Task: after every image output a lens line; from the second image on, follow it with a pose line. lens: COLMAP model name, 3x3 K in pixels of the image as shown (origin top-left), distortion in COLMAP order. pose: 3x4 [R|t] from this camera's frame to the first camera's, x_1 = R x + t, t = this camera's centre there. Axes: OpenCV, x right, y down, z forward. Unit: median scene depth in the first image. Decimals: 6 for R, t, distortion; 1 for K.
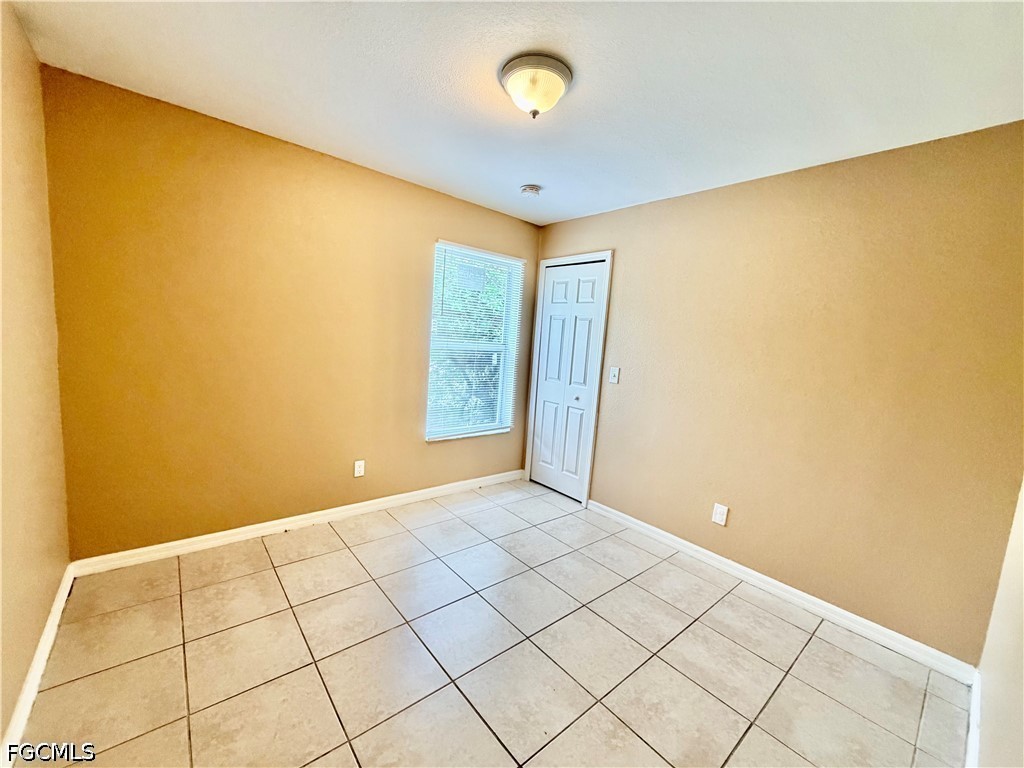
lens RADIAL K [[407.9, 0, 510.1], [0, 407.9, 386.6], [0, 0, 1]] dist [0.001212, 0.000166]
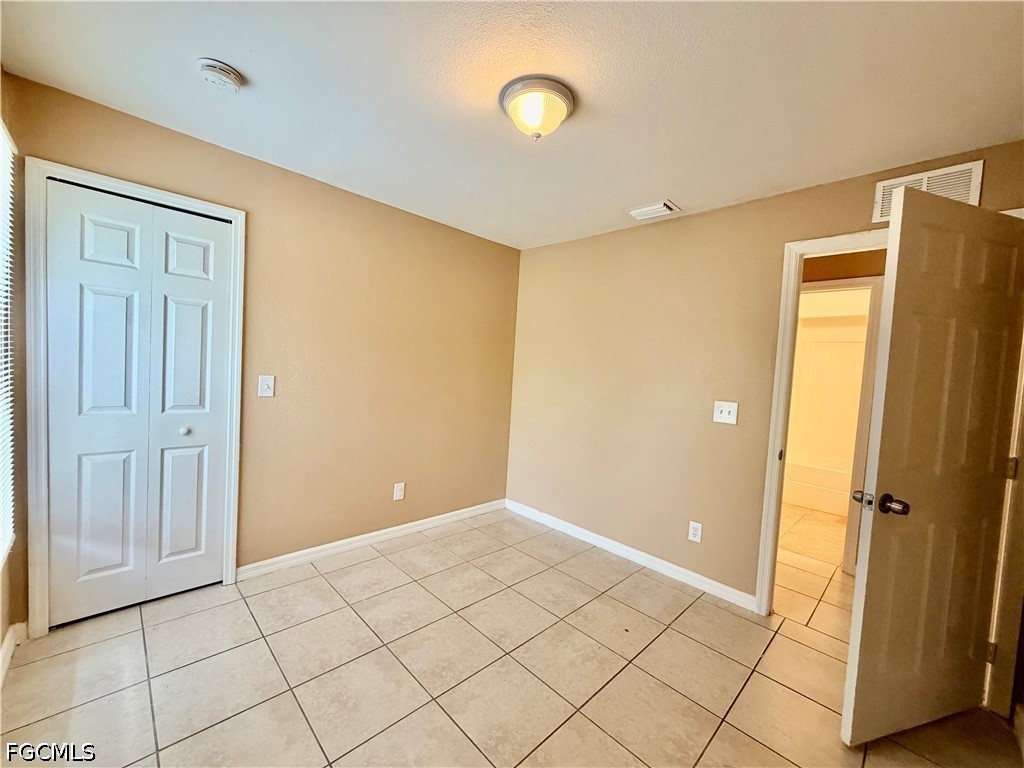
lens RADIAL K [[407.9, 0, 510.1], [0, 407.9, 386.6], [0, 0, 1]] dist [0.001212, 0.000166]
pose [[-0.066887, -0.131634, 0.989039, -0.519159], [0.051301, 0.989494, 0.135164, -0.106046], [-0.996441, 0.059779, -0.059431, 0.602310]]
